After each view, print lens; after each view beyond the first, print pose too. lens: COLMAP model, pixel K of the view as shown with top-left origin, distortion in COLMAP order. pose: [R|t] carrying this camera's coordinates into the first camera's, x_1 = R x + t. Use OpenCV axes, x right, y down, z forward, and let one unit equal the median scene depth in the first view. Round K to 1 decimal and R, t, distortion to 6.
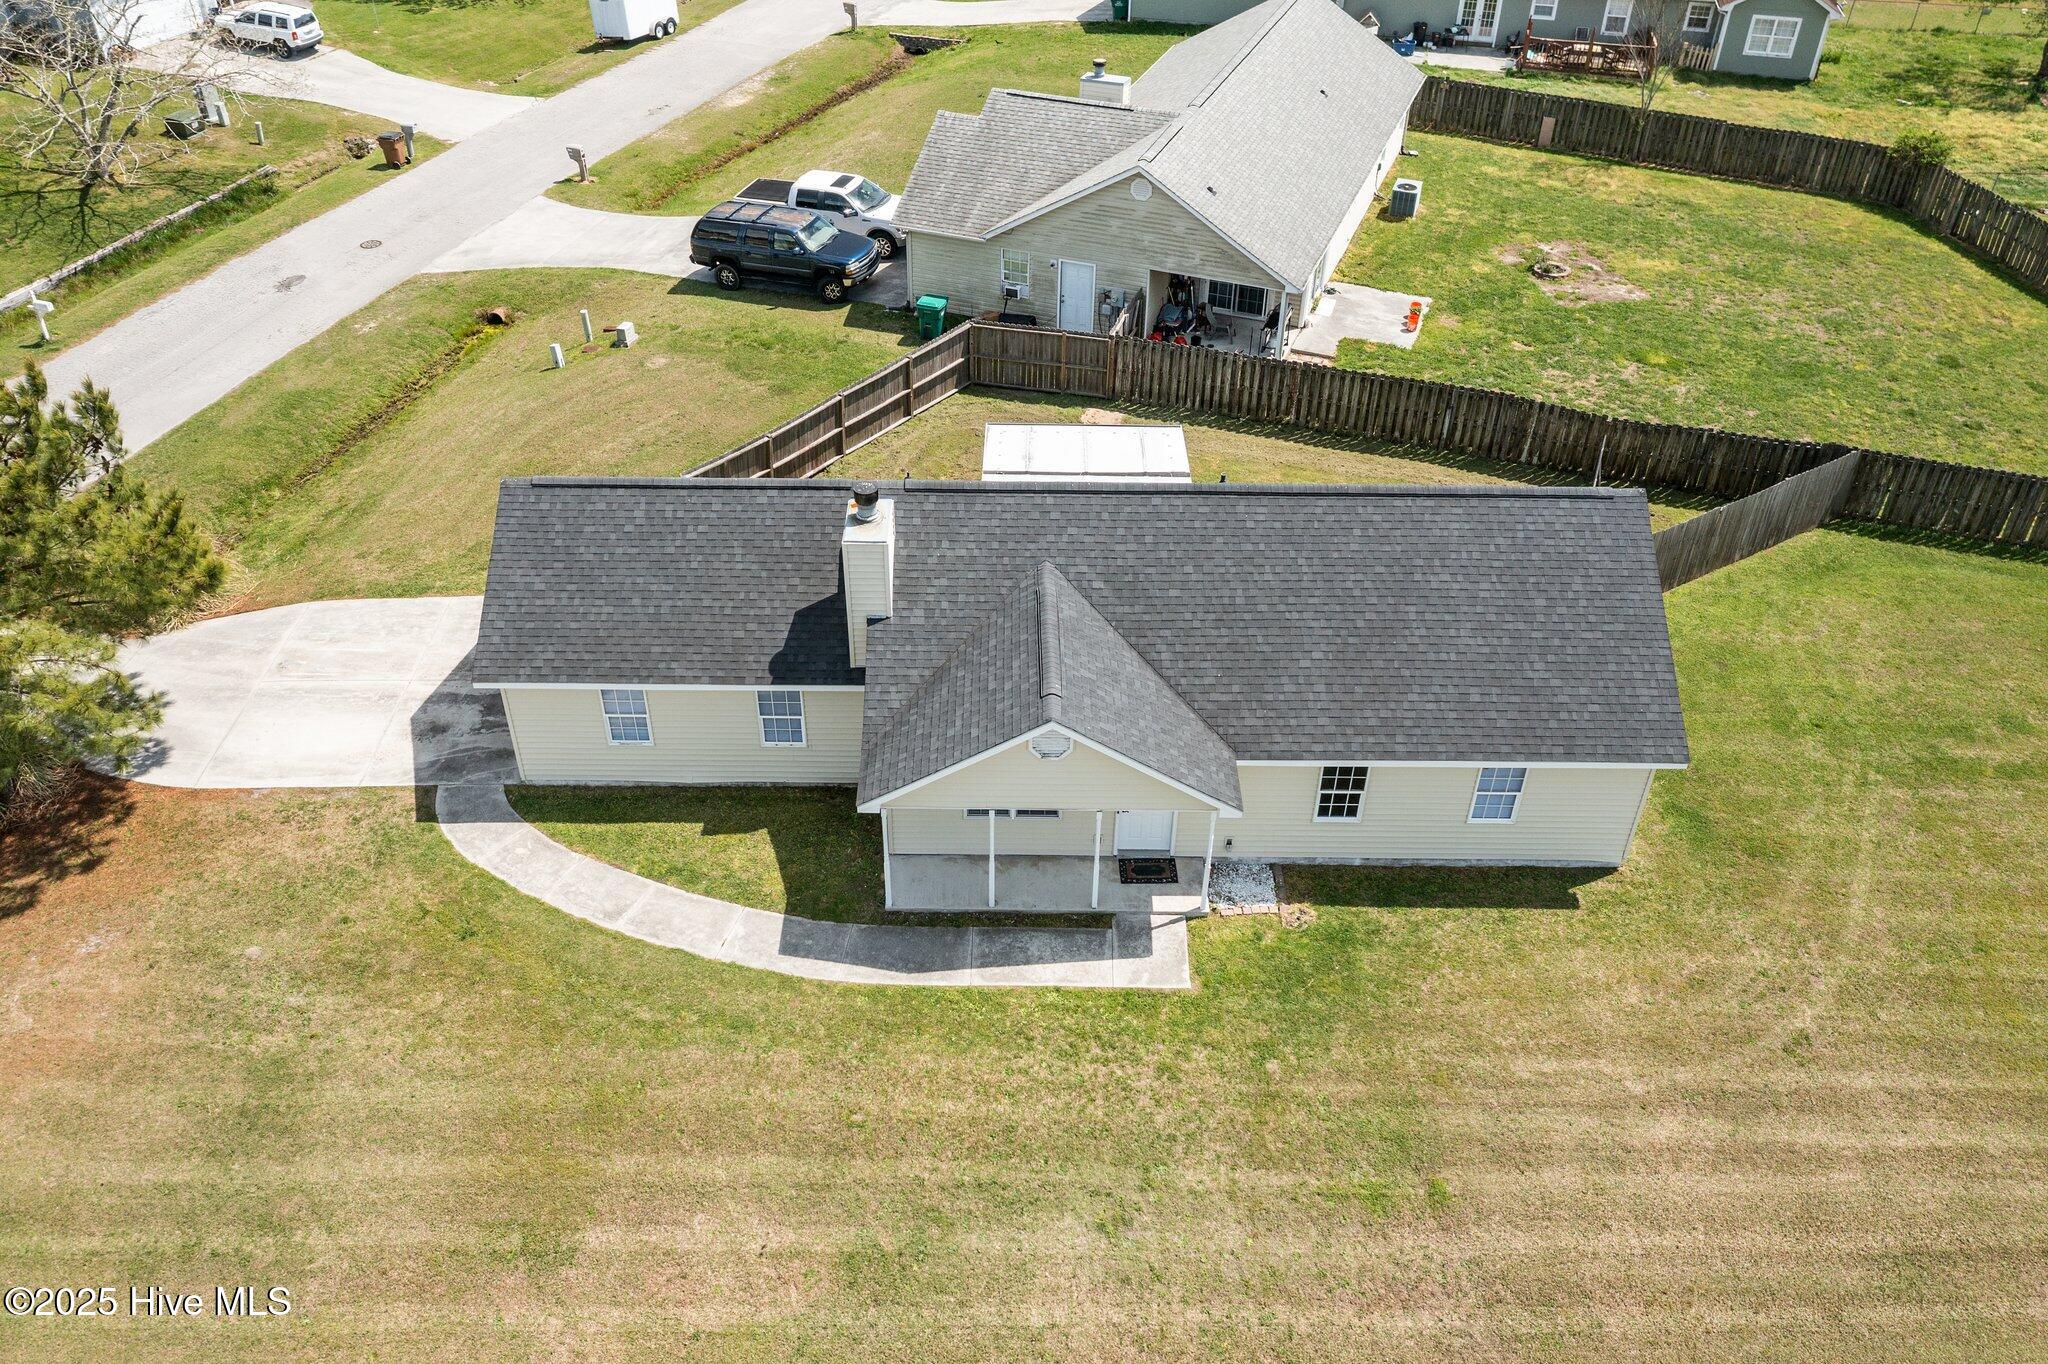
lens RADIAL K [[1615.0, 0, 1010.7], [0, 1615.0, 687.4], [0, 0, 1]] dist [-0.019498, 0.004823]
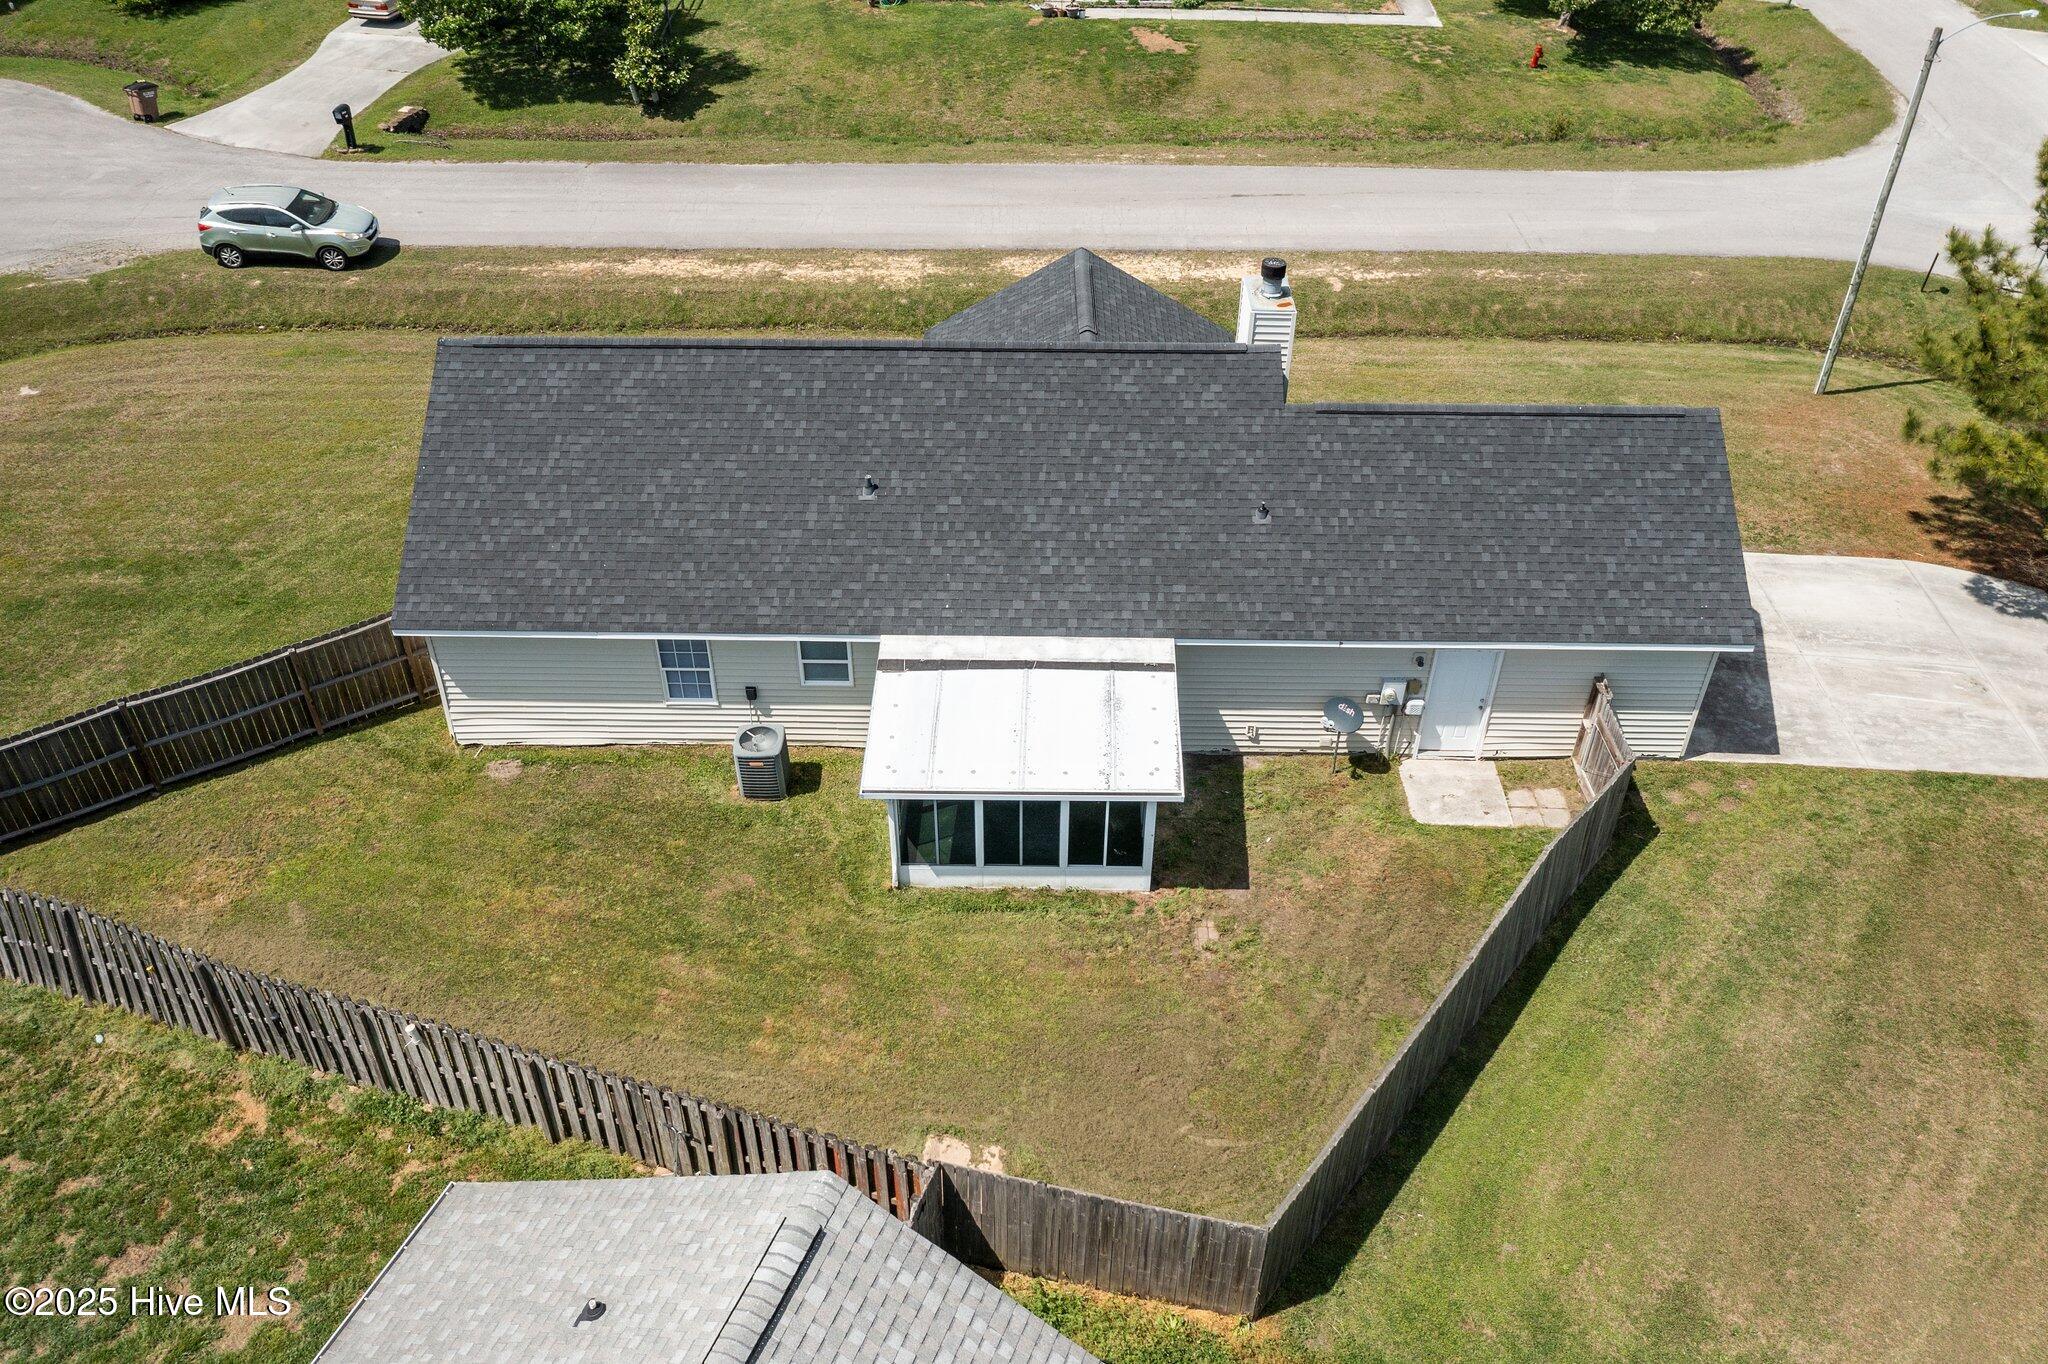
lens RADIAL K [[1620.9, 0, 1010.4], [0, 1620.9, 664.1], [0, 0, 1]] dist [-0.011943, -0.010795]
pose [[-0.999835, -0.017742, 0.003927, 0.053691], [-0.000742, 0.255813, 0.966726, -0.853303], [-0.018157, 0.966563, -0.255784, 1.241716]]
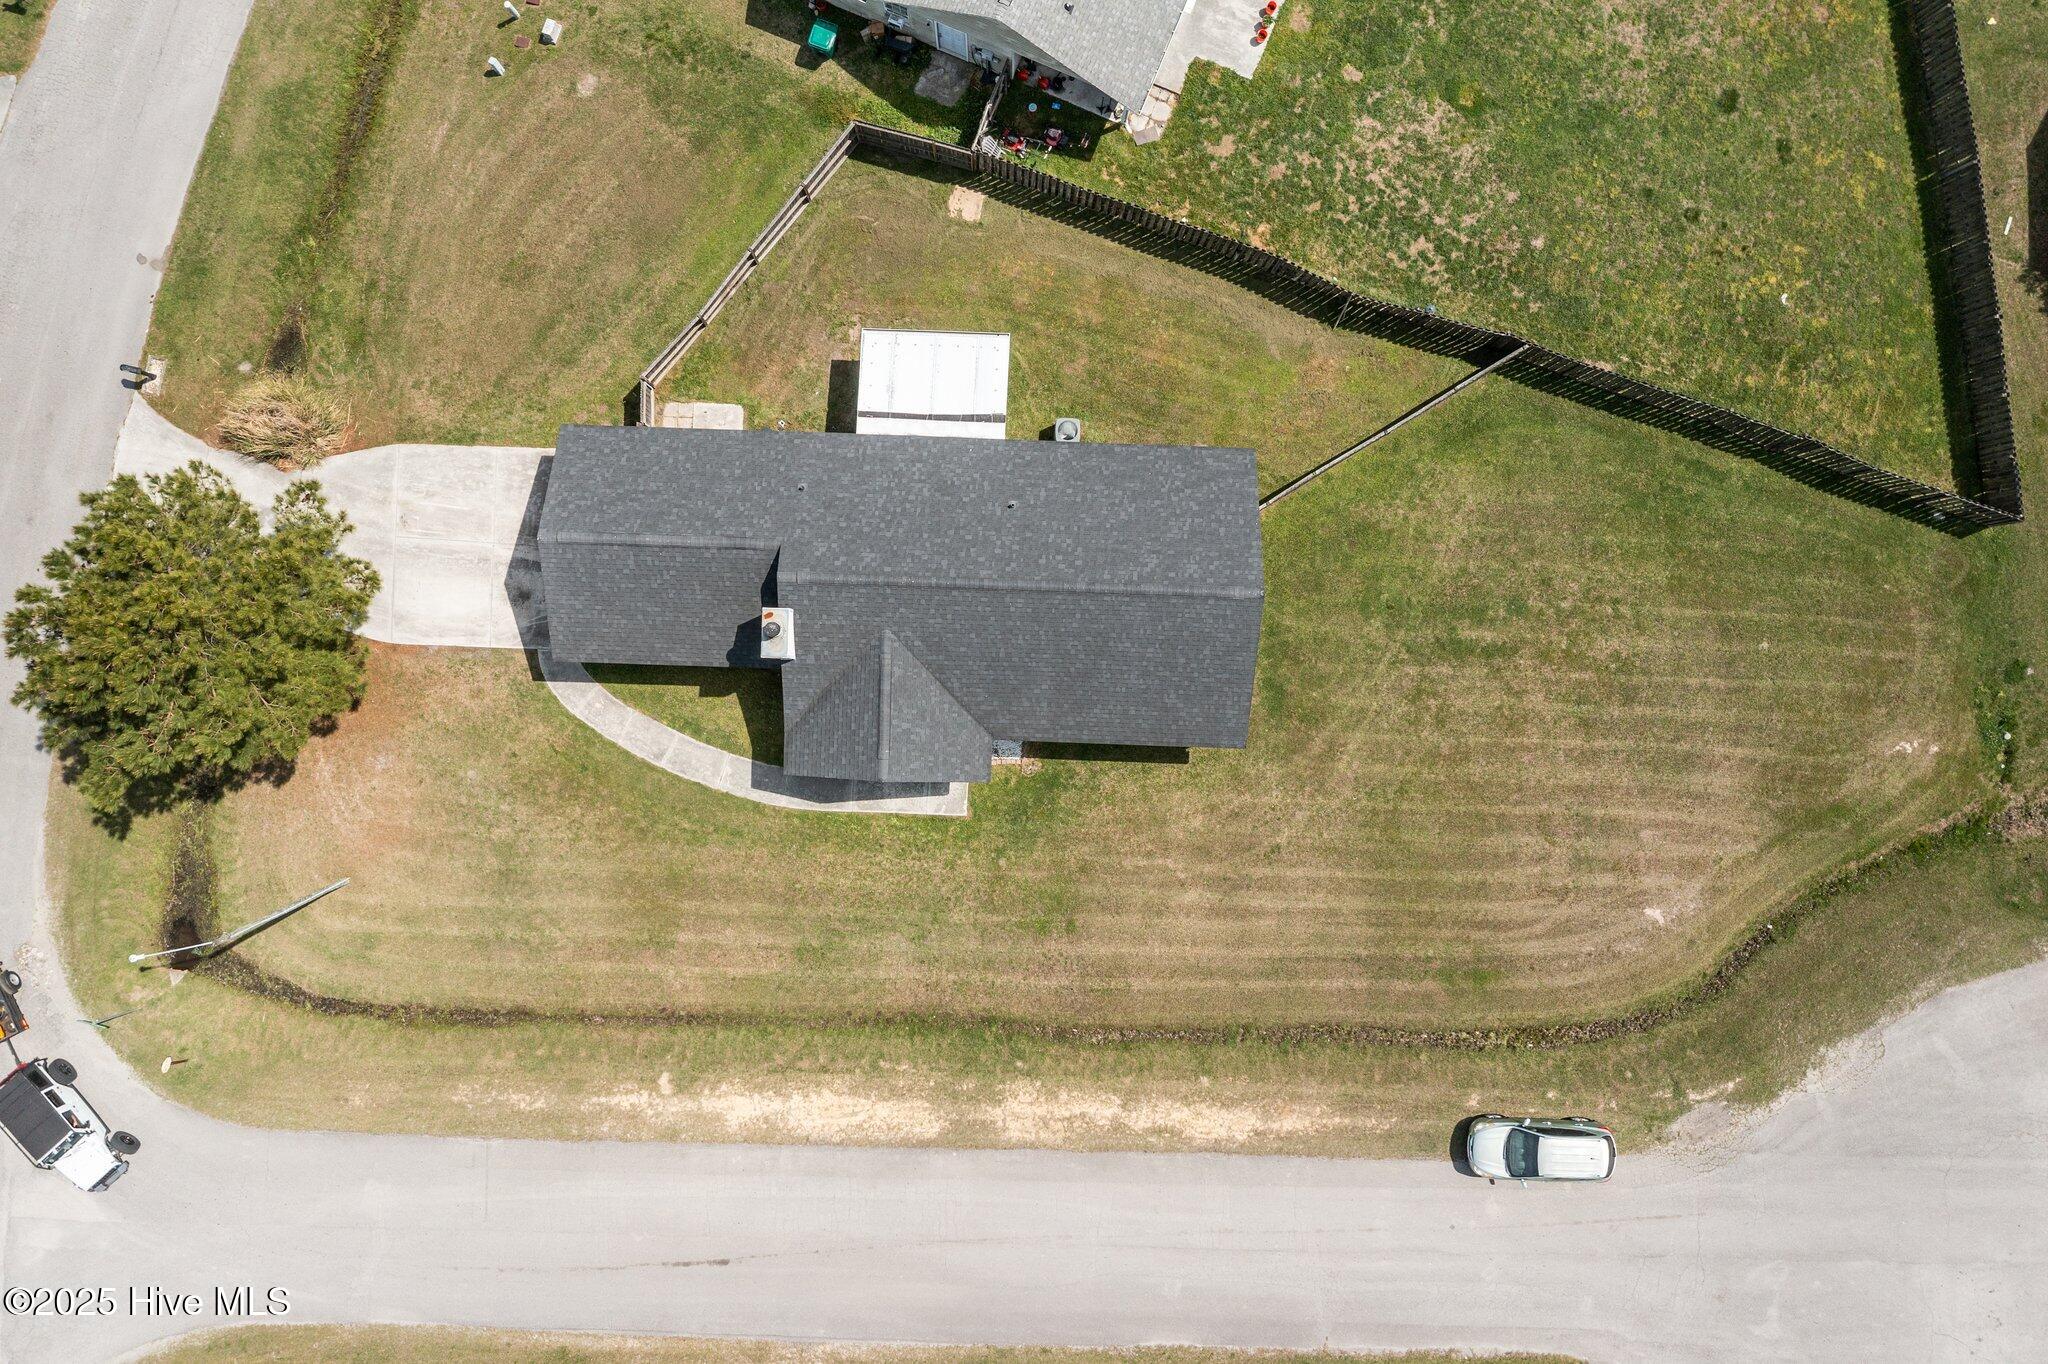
lens RADIAL K [[1616.1, 0, 1012.5], [0, 1616.1, 696.5], [0, 0, 1]] dist [-0.018431, 0.005872]
pose [[0.999511, 0.031141, -0.002896, 0.135665], [-0.016339, 0.598897, 0.800659, -1.169793], [0.026668, -0.800220, 0.599113, -0.033187]]
